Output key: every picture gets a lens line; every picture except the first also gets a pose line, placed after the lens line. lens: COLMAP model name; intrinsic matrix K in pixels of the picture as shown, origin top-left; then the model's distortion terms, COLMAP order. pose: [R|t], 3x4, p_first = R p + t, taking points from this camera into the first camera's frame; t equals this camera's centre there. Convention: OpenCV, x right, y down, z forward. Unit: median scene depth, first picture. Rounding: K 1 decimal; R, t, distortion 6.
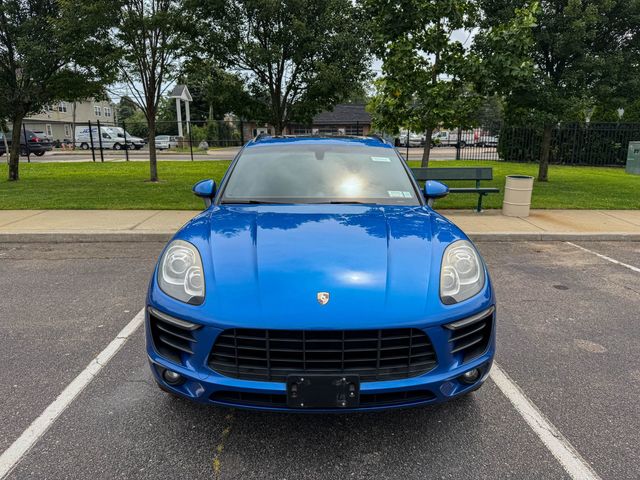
lens RADIAL K [[447.4, 0, 329.6], [0, 447.4, 213.7], [0, 0, 1]] dist [0.017170, -0.028788]
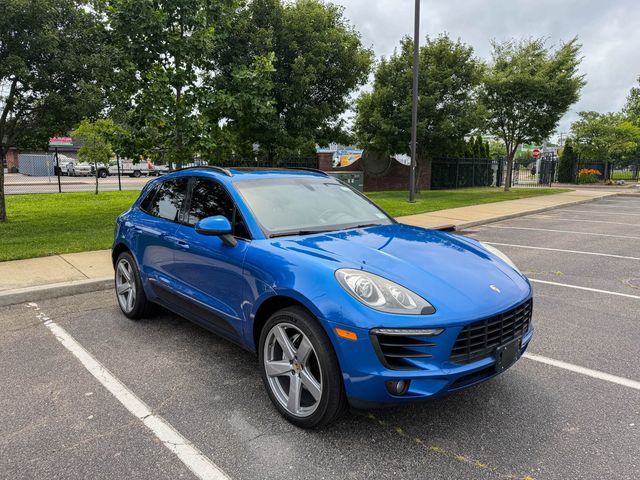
lens RADIAL K [[447.4, 0, 322.7], [0, 447.4, 241.1], [0, 0, 1]] dist [0.017170, -0.028788]
pose [[0.739235, -0.094929, 0.666723, -0.371594], [0.097540, 0.994668, 0.033473, -0.013202], [-0.666346, 0.040288, 0.744554, 0.097863]]
